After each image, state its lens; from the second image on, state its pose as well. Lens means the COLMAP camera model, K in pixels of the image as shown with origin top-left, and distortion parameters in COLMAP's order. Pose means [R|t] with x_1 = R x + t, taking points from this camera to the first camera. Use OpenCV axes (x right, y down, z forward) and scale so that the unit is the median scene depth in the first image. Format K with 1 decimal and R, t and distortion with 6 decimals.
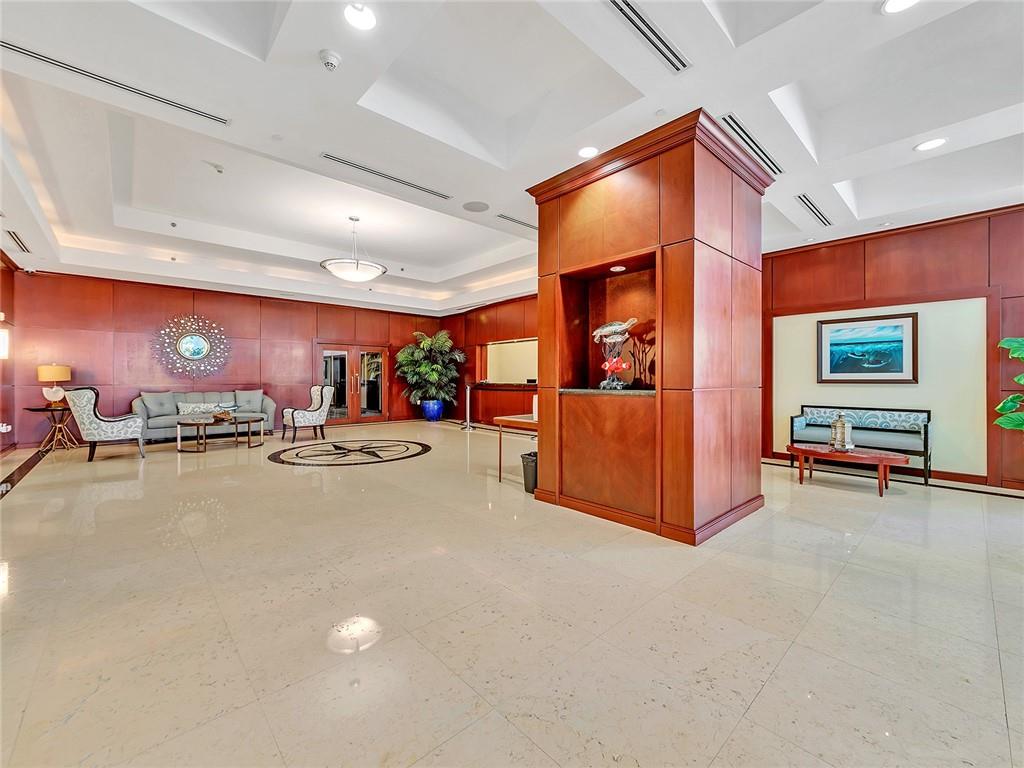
lens RADIAL K [[423.5, 0, 512.0], [0, 423.5, 379.8], [0, 0, 1]] dist [-0.001741, 0.000034]
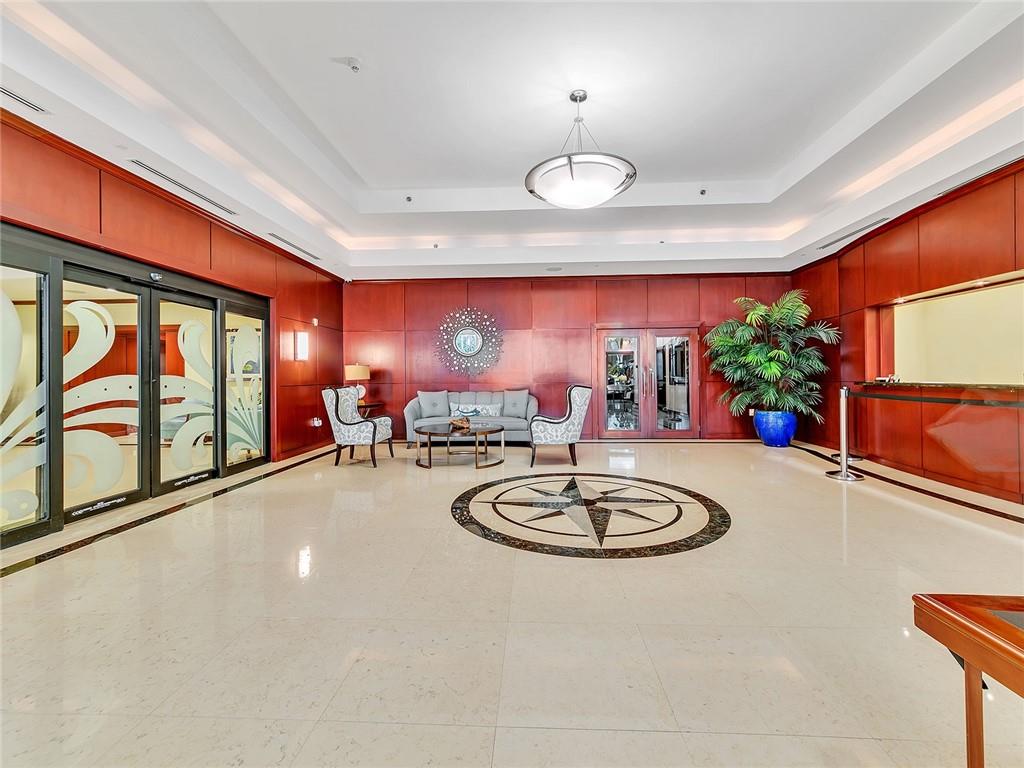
lens RADIAL K [[423.5, 0, 526.3], [0, 423.5, 371.4], [0, 0, 1]] dist [-0.001741, 0.000034]
pose [[0.710556, -0.016264, -0.703453, -0.016435], [0.006182, 0.999839, -0.016872, 0.001319], [0.703614, 0.007640, 0.710541, 0.348995]]
